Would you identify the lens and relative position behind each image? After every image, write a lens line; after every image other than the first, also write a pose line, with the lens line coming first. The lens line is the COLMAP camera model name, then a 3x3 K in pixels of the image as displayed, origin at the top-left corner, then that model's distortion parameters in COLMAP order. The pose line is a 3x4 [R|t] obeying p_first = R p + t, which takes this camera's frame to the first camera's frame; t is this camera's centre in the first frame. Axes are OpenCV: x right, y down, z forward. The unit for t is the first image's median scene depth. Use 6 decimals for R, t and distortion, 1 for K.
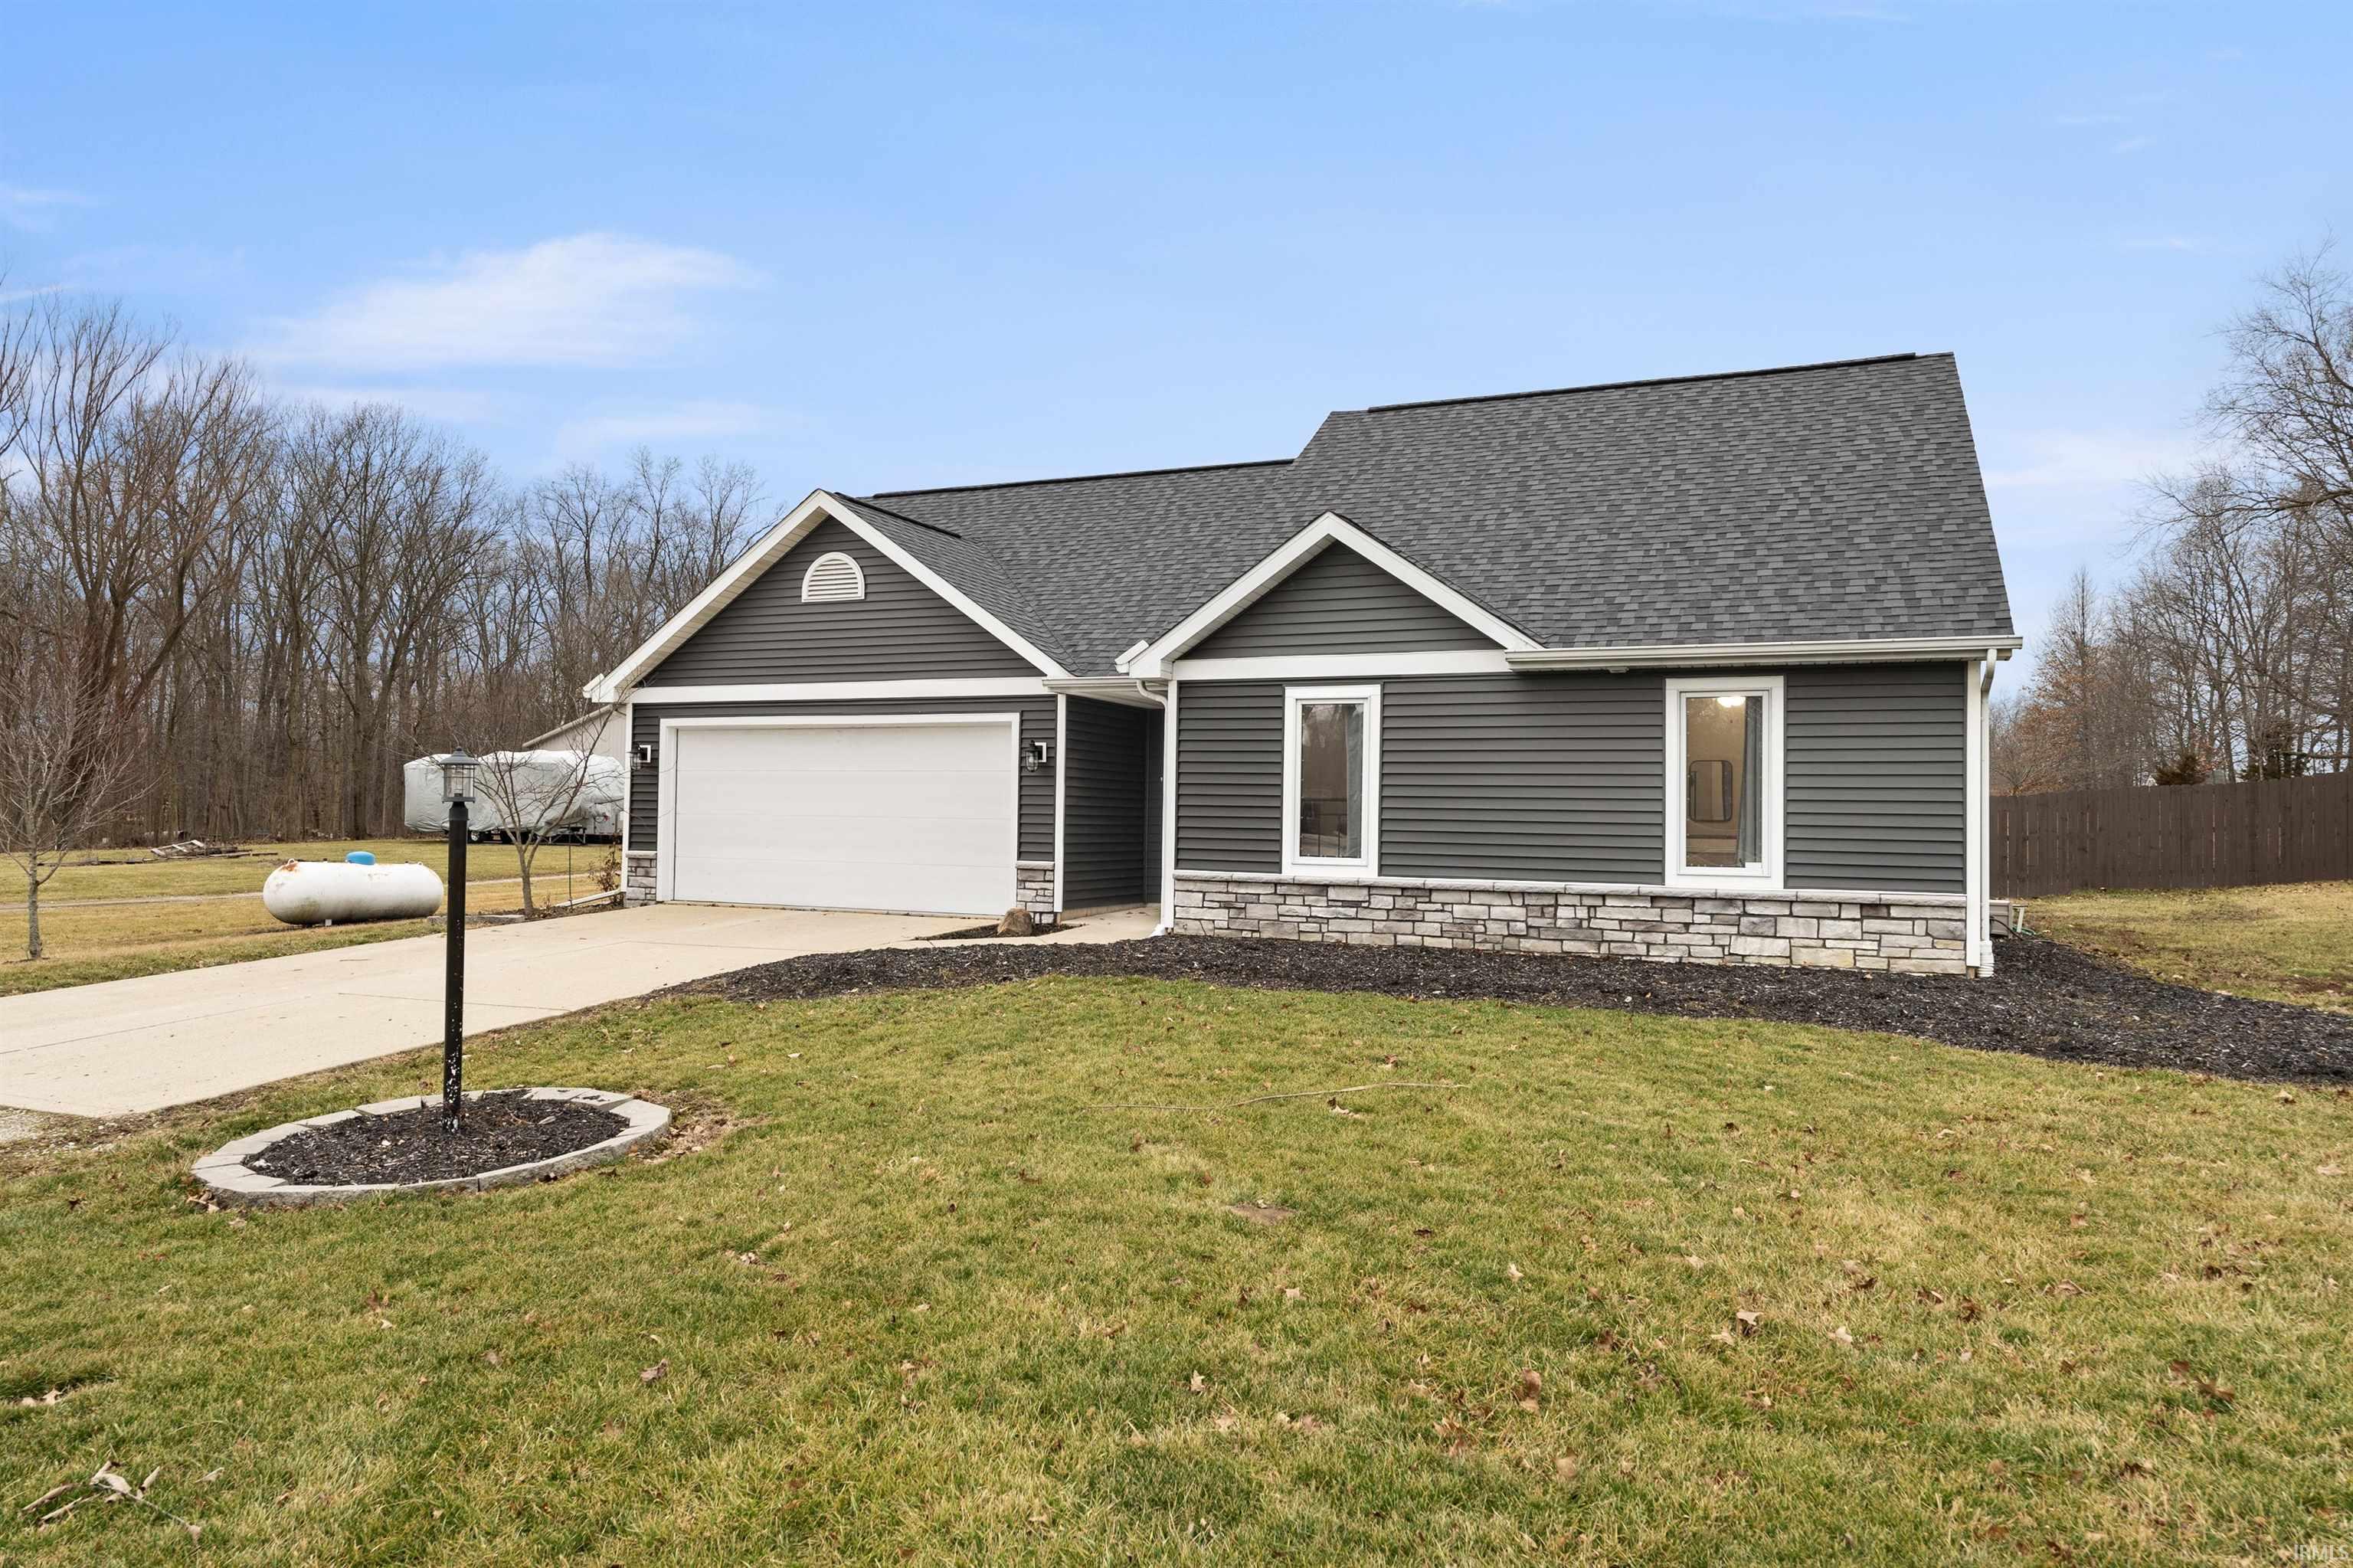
lens RADIAL K [[1479.2, 0, 1172.5], [0, 1479.2, 782.1], [0, 0, 1]] dist [-0.002864, 0.000020]
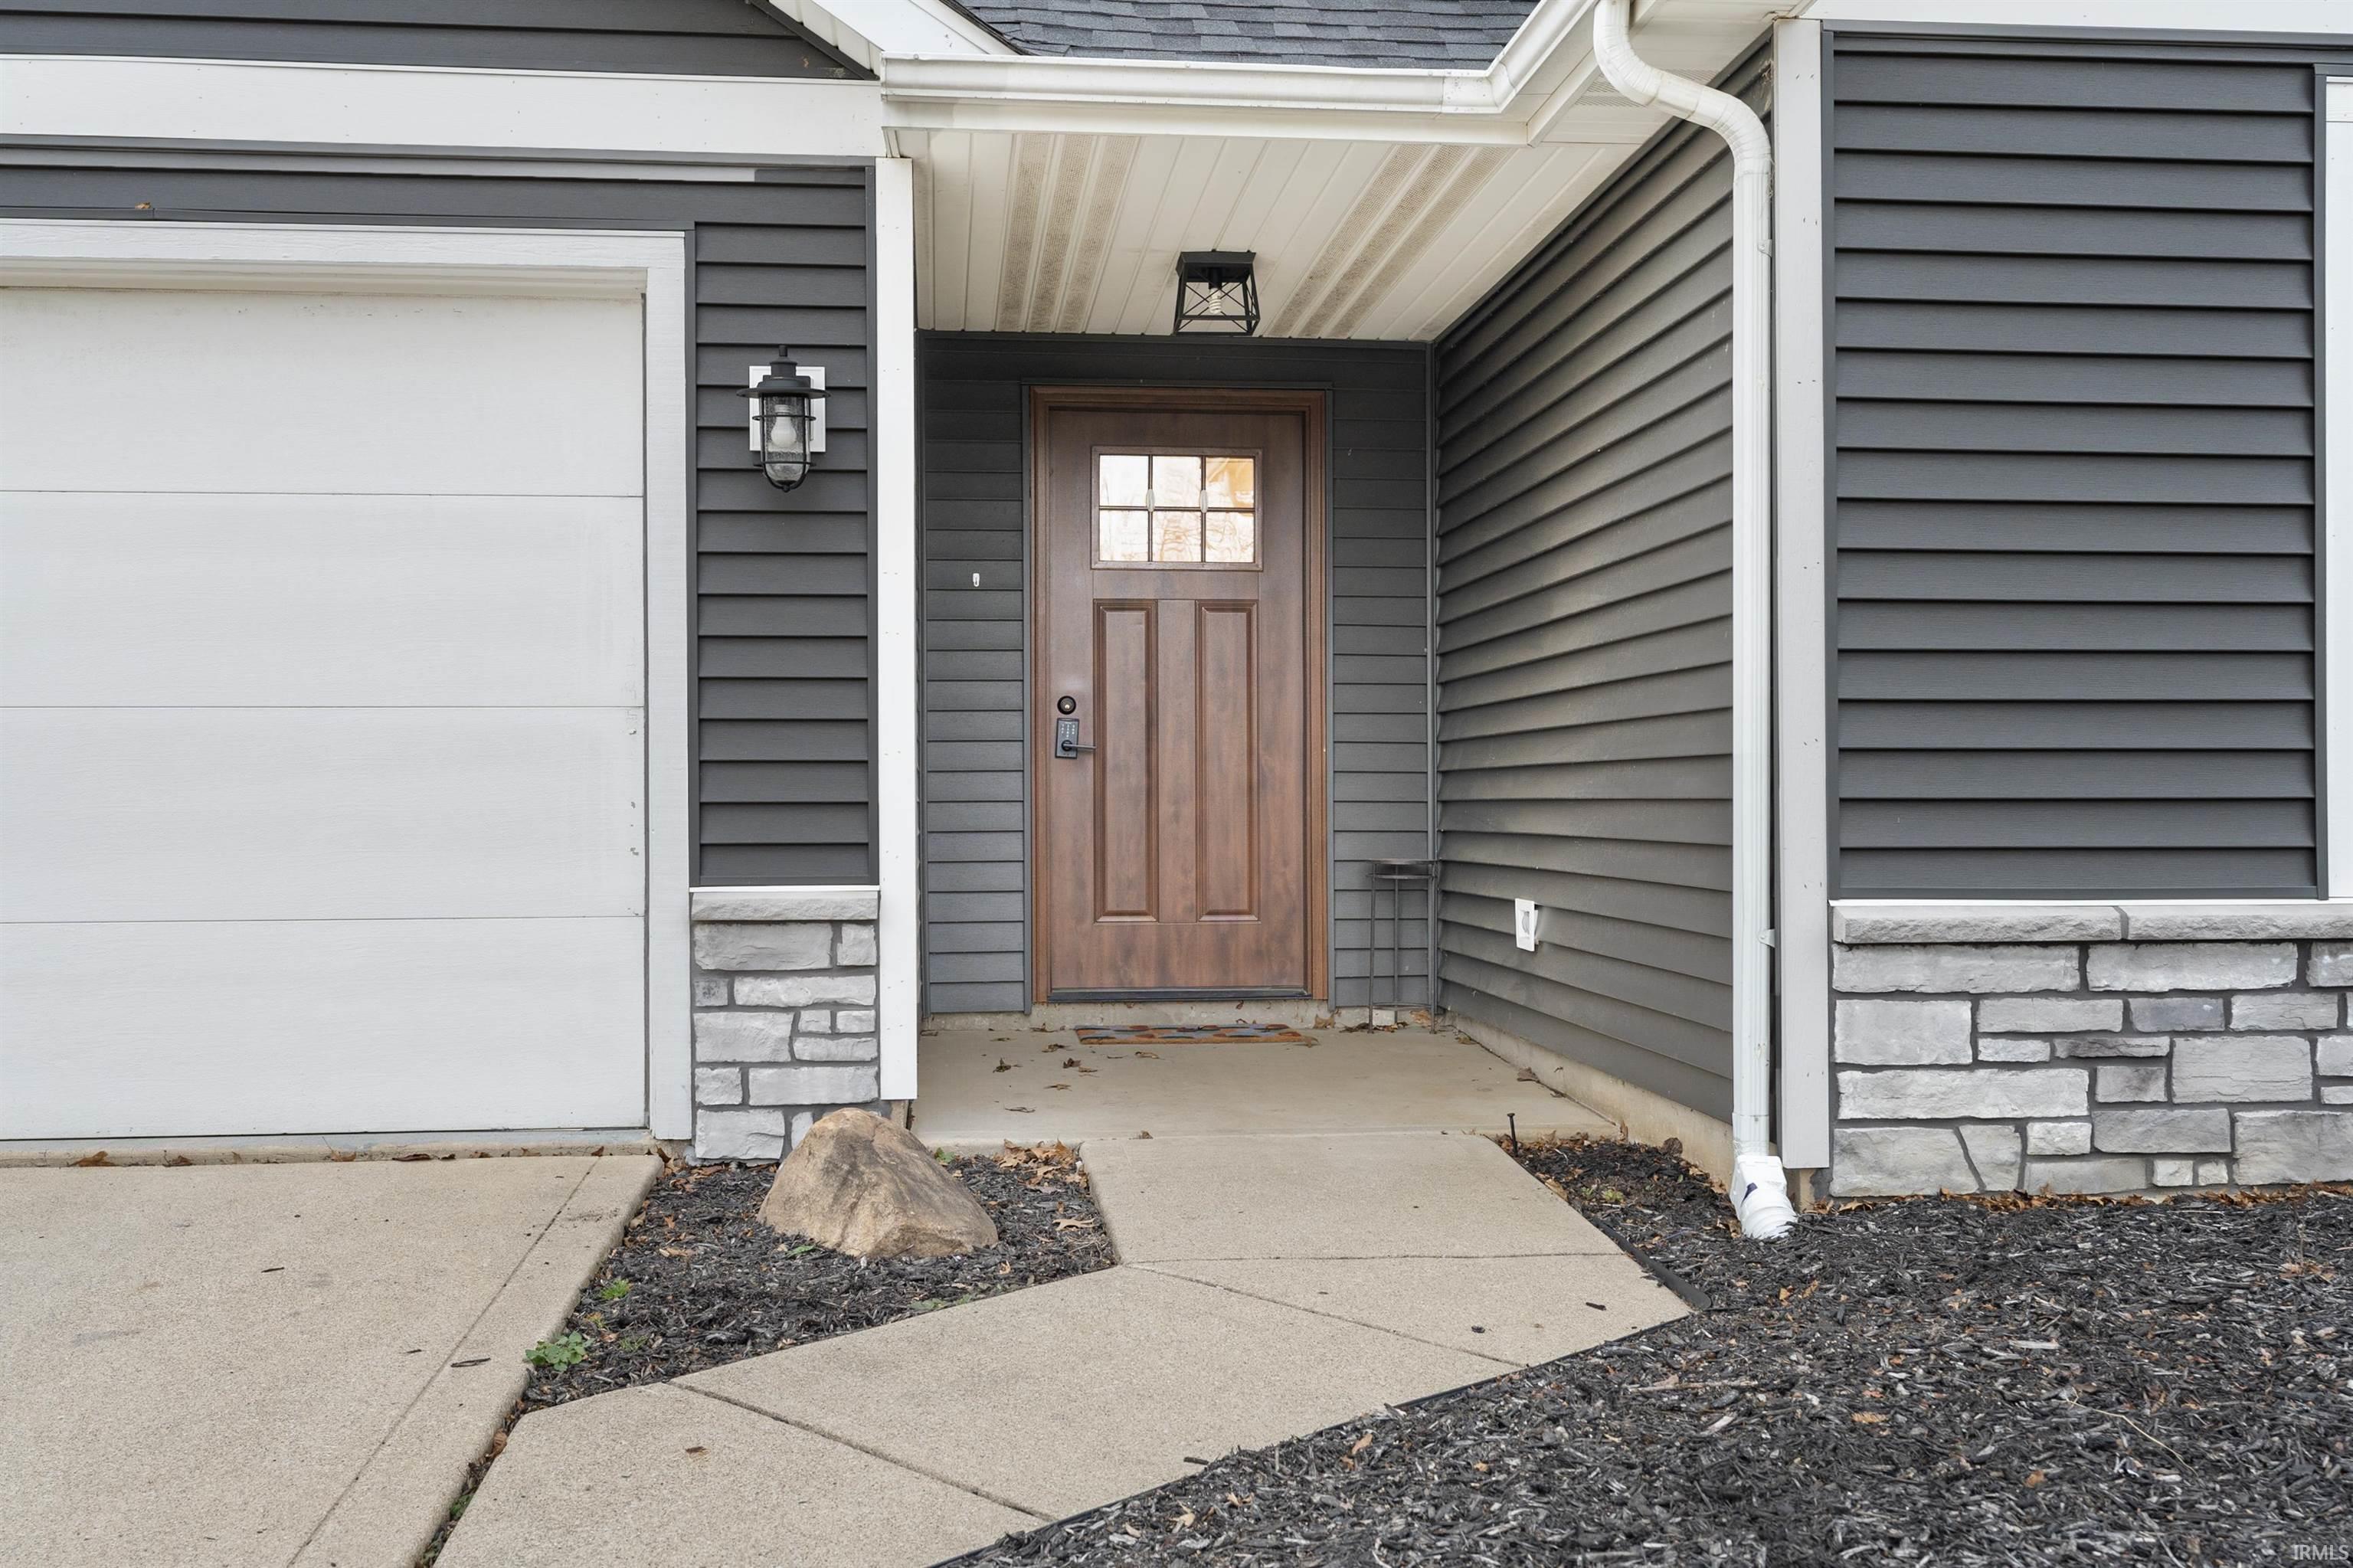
lens RADIAL K [[2352.6, 0, 1172.5], [0, 2352.6, 785.0], [0, 0, 1]] dist [-0.038880, 0.000000]
pose [[0.872282, -0.017334, 0.488696, -0.264558], [0.005504, 0.999656, 0.025635, 0.035567], [-0.488972, -0.019671, 0.872078, 0.799030]]
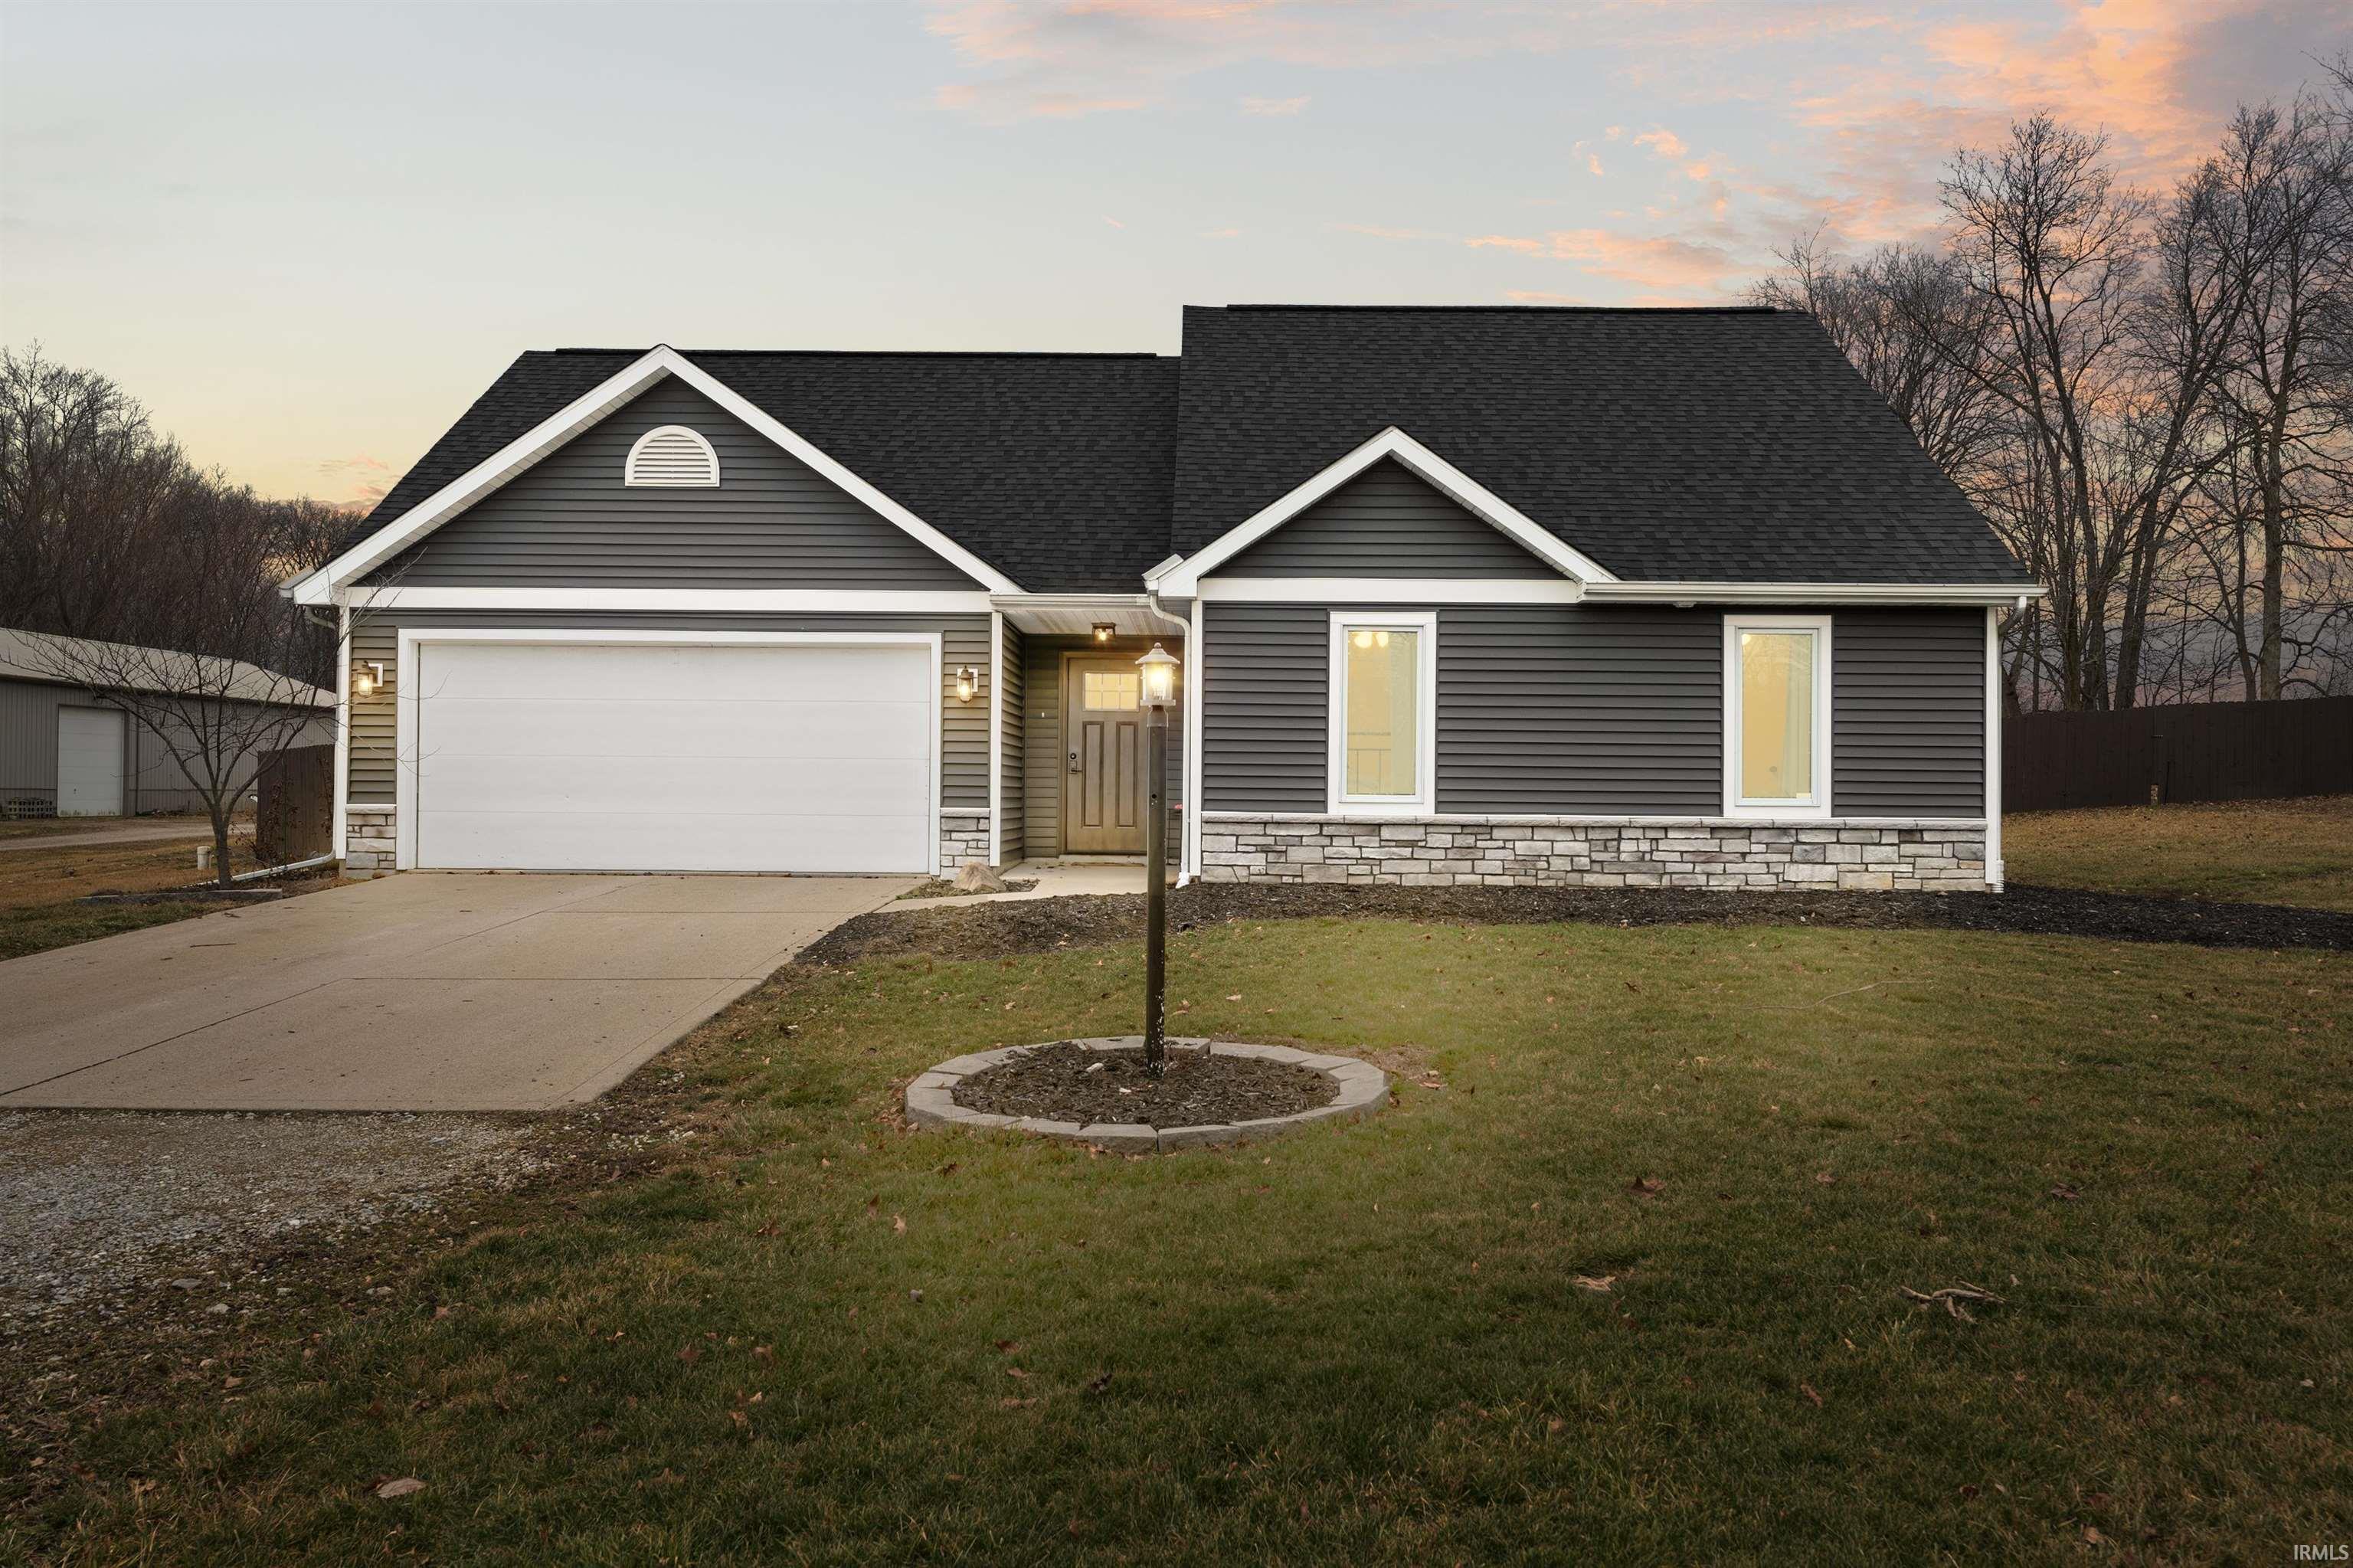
lens RADIAL K [[1788.0, 0, 1184.1], [0, 1788.0, 784.5], [0, 0, 1]] dist [0.005288, -0.000684]
pose [[0.921221, -0.005470, 0.389001, -0.459771], [-0.004363, 0.999693, 0.024390, 0.017516], [-0.389015, -0.024166, 0.920914, 0.002314]]
